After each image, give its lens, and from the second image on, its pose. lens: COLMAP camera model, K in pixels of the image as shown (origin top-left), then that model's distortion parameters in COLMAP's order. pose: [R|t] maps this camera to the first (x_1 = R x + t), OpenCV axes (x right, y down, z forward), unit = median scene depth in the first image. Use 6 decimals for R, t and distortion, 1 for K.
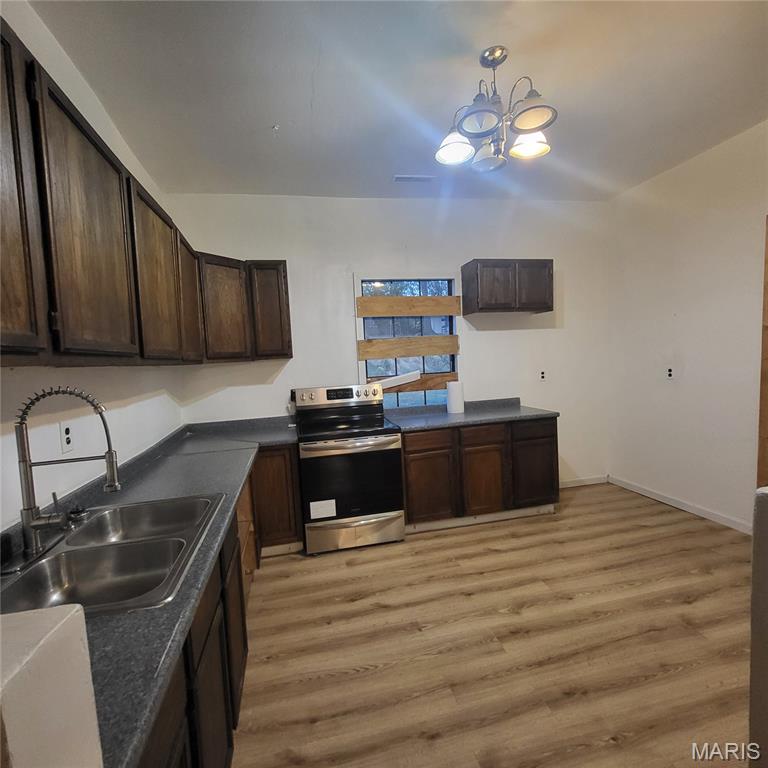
lens RADIAL K [[395.1, 0, 377.9], [0, 395.1, 382.7], [0, 0, 1]] dist [0.002155, -0.003249]
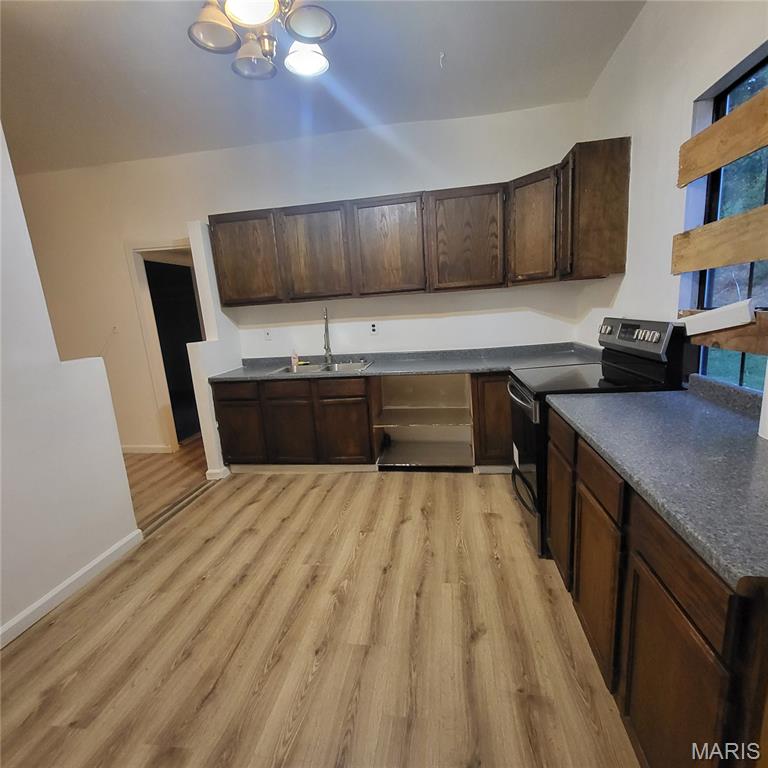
lens RADIAL K [[395.1, 0, 379.6], [0, 395.1, 386.9], [0, 0, 1]] dist [0.002155, -0.003249]
pose [[-0.344164, 0.251493, -0.904601, 1.002795], [0.021518, 0.965319, 0.260187, -0.096189], [0.938663, 0.070082, -0.337639, 1.356024]]
